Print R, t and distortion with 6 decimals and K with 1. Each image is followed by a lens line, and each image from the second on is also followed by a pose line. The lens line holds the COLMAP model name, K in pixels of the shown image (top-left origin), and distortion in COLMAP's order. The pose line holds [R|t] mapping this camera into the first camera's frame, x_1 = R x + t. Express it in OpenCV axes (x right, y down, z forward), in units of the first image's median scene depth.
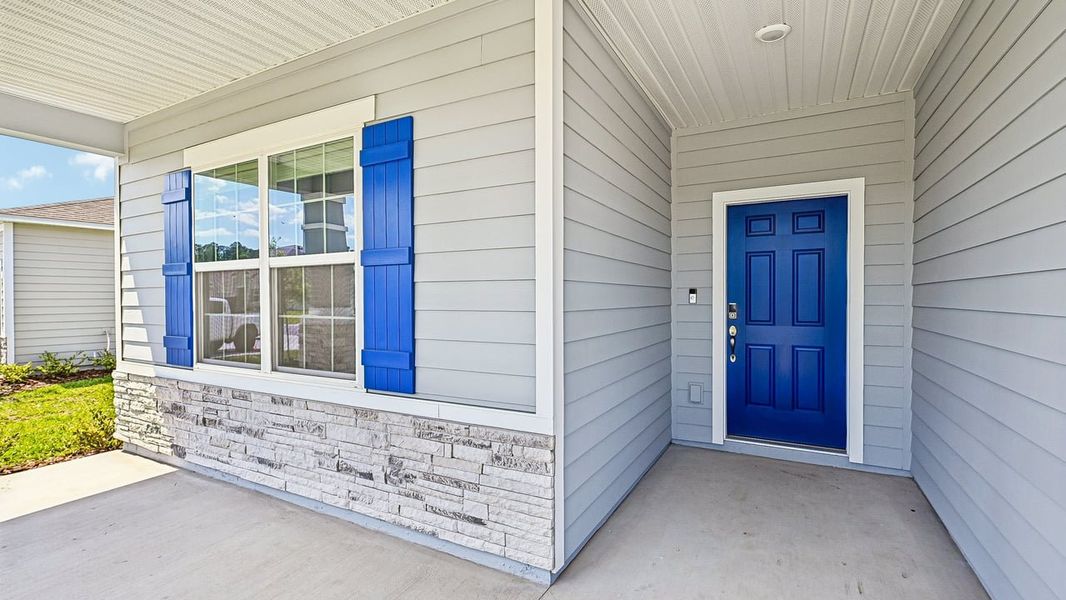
lens RADIAL K [[478.4, 0, 536.2], [0, 478.4, 302.0], [0, 0, 1]] dist [-0.000182, -0.000118]
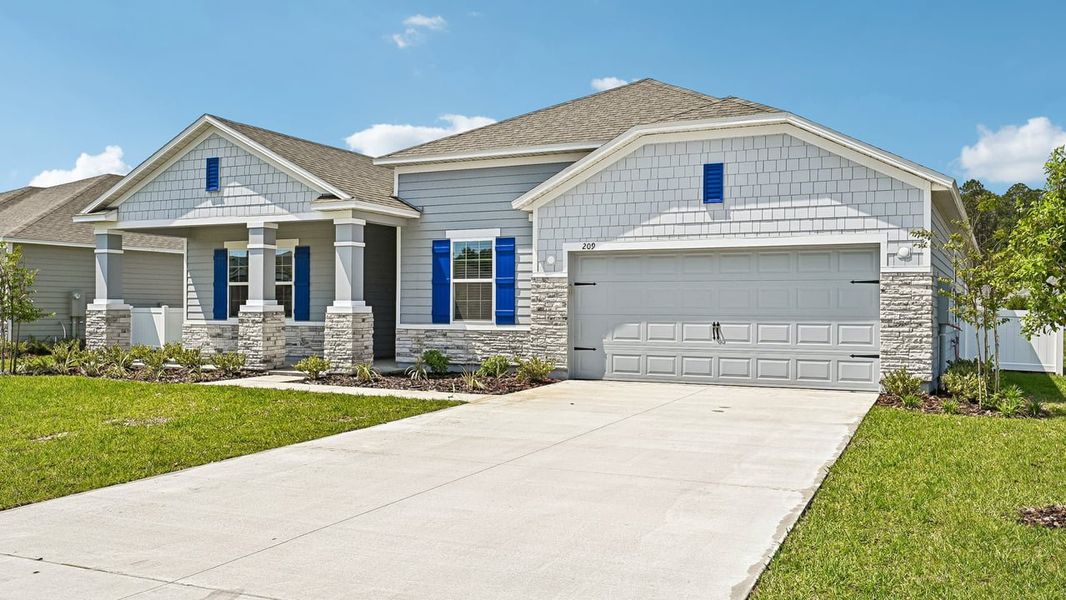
lens RADIAL K [[944.0, 0, 534.5], [0, 944.0, 315.2], [0, 0, 1]] dist [-0.006609, -0.002371]
pose [[0.999354, 0.011061, 0.034190, 1.174867], [-0.010782, 0.999907, -0.008321, 0.182213], [-0.034279, 0.007947, 0.999381, -6.031589]]
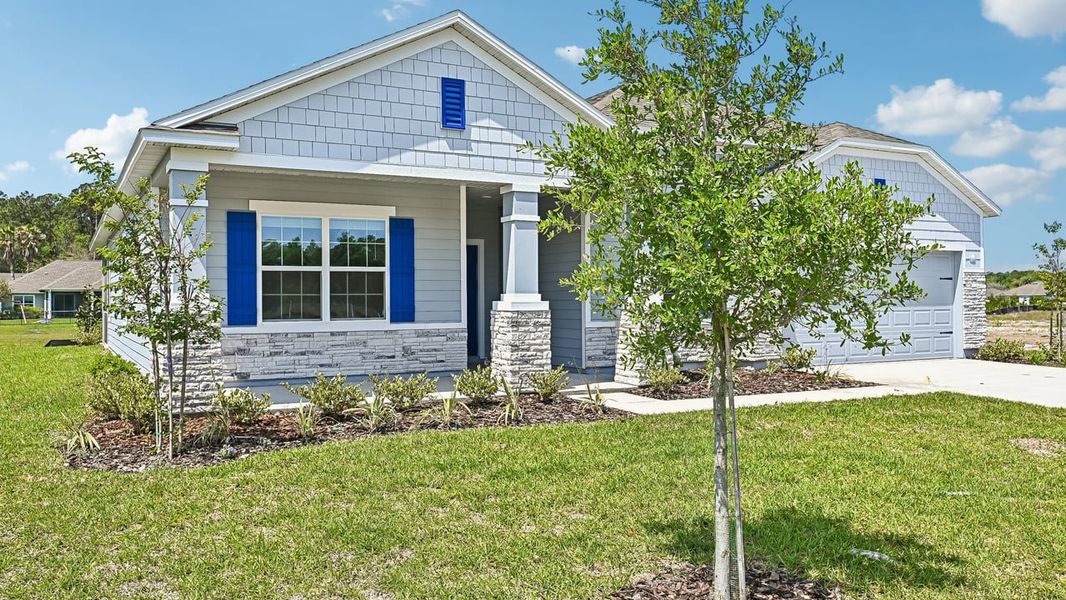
lens RADIAL K [[861.3, 0, 533.0], [0, 861.3, 300.0], [0, 0, 1]] dist [-0.004540, -0.001014]
pose [[0.546255, 0.001308, 0.837618, -3.697009], [0.015446, 0.999813, -0.011635, 0.128312], [-0.837476, 0.019293, 0.546133, -2.066275]]
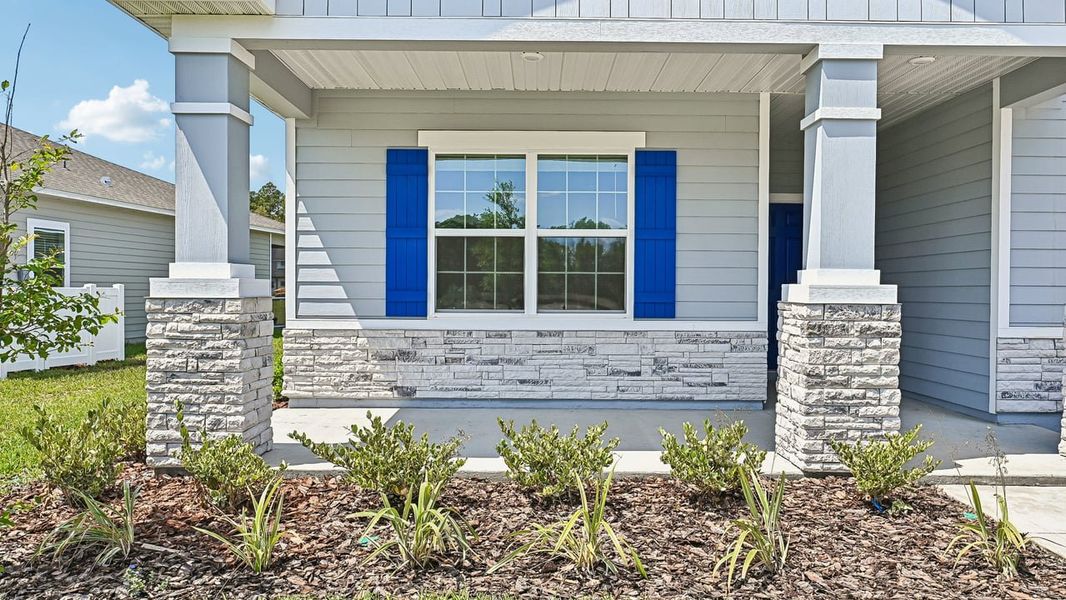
lens RADIAL K [[796.4, 0, 535.3], [0, 796.4, 299.7], [0, 0, 1]] dist [-0.002201, -0.001546]
pose [[0.878065, 0.004795, 0.478517, -1.875093], [-0.004203, 0.999989, -0.002309, 0.128722], [-0.478523, 0.000016, 0.878075, -1.118301]]
